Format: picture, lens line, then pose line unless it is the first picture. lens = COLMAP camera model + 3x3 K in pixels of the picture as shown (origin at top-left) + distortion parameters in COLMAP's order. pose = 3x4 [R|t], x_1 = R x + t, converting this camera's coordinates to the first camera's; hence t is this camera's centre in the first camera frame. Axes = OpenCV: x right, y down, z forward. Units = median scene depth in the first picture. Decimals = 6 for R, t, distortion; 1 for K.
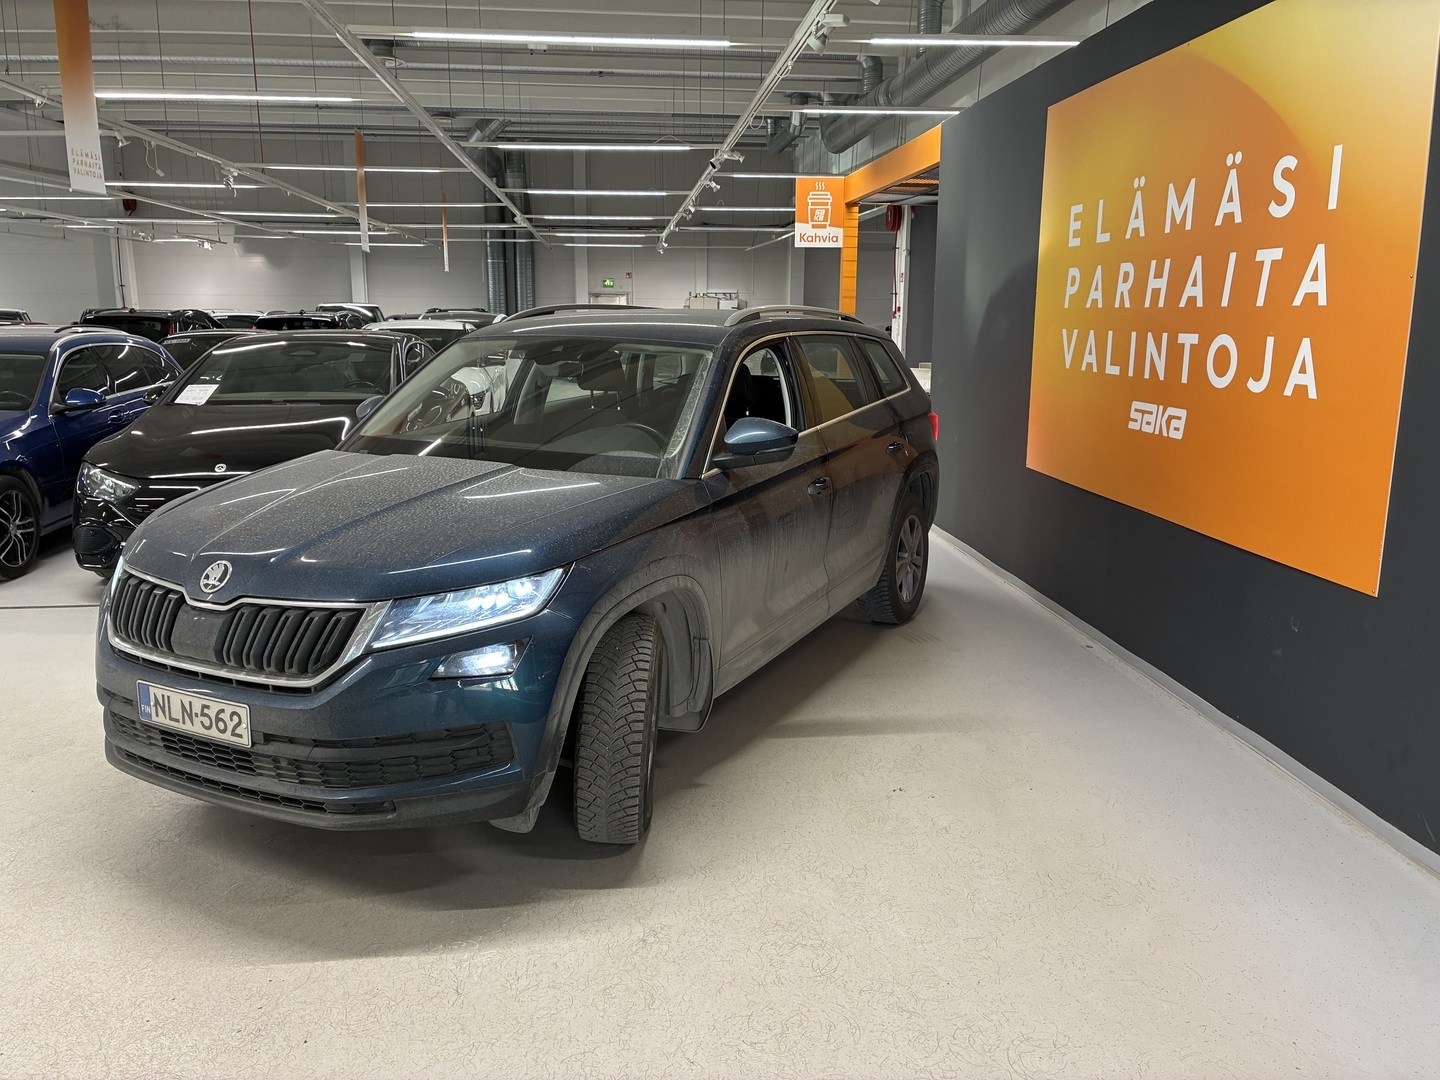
lens RADIAL K [[1080.5, 0, 727.1], [0, 1080.5, 532.3], [0, 0, 1]] dist [0.034395, -0.006750]
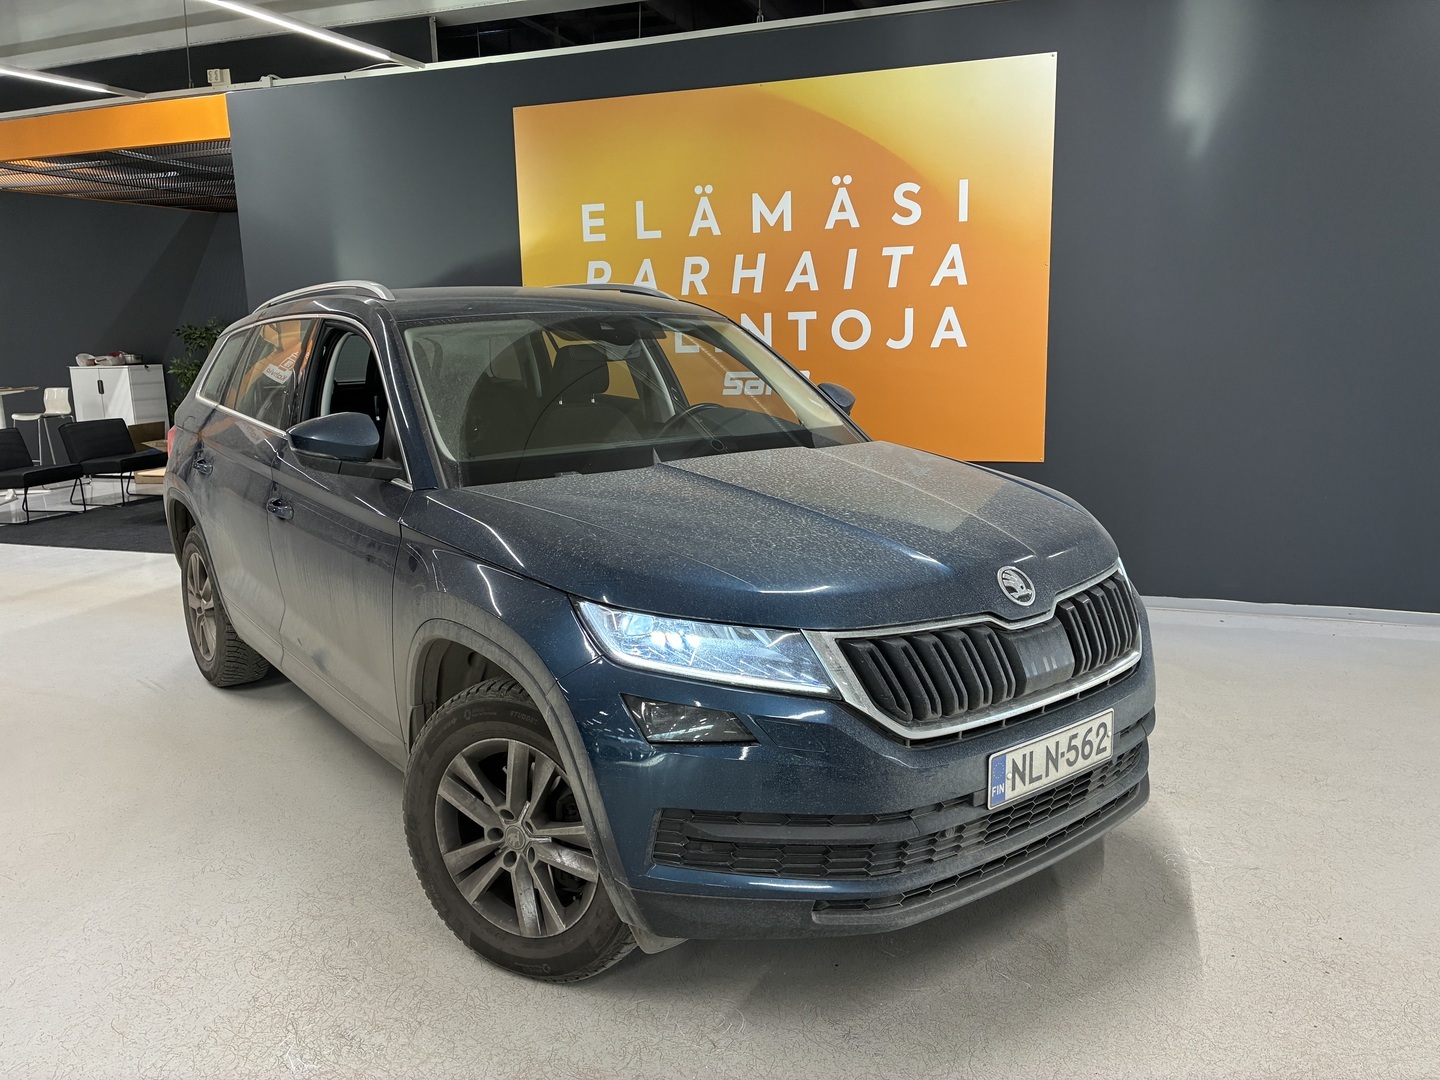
lens RADIAL K [[1080.5, 0, 727.1], [0, 1080.5, 532.3], [0, 0, 1]] dist [0.034395, -0.006750]
pose [[0.411210, -0.164191, 0.896631, -0.825641], [0.202583, 0.975505, 0.085727, -0.056573], [-0.888744, 0.146391, 0.434400, 0.573263]]
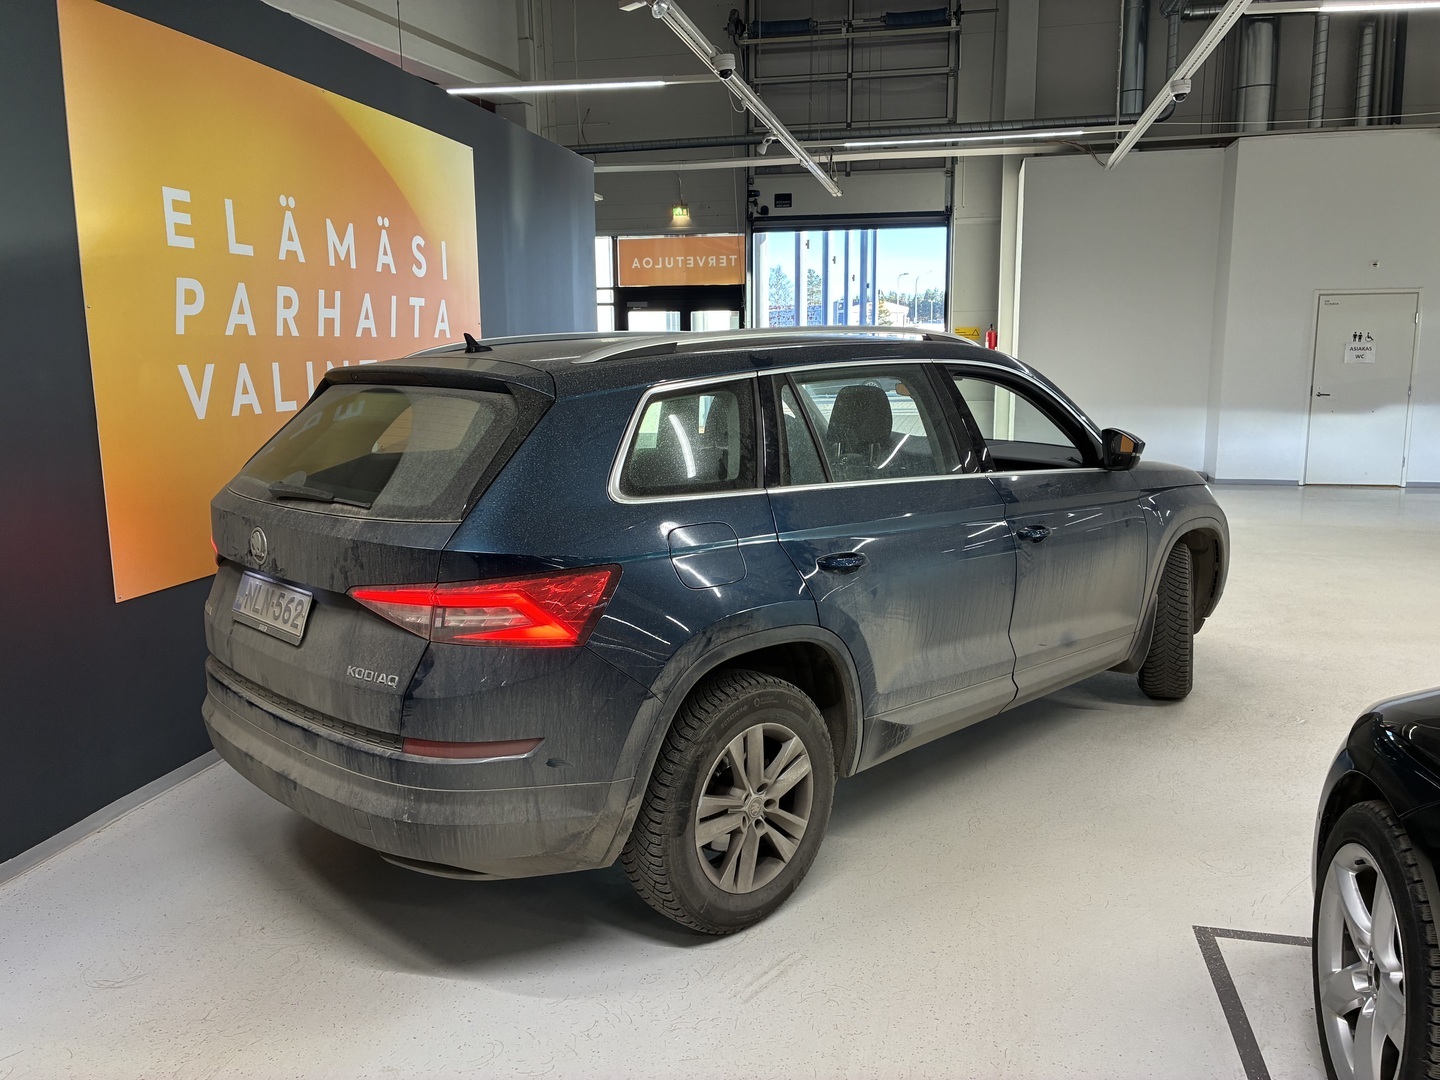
lens RADIAL K [[1080.5, 0, 727.1], [0, 1080.5, 532.3], [0, 0, 1]] dist [0.034395, -0.006750]
pose [[-0.948611, -0.052654, 0.312033, -0.312709], [0.065526, 0.932004, 0.356476, -0.406749], [-0.309586, 0.358603, -0.880659, 2.007074]]
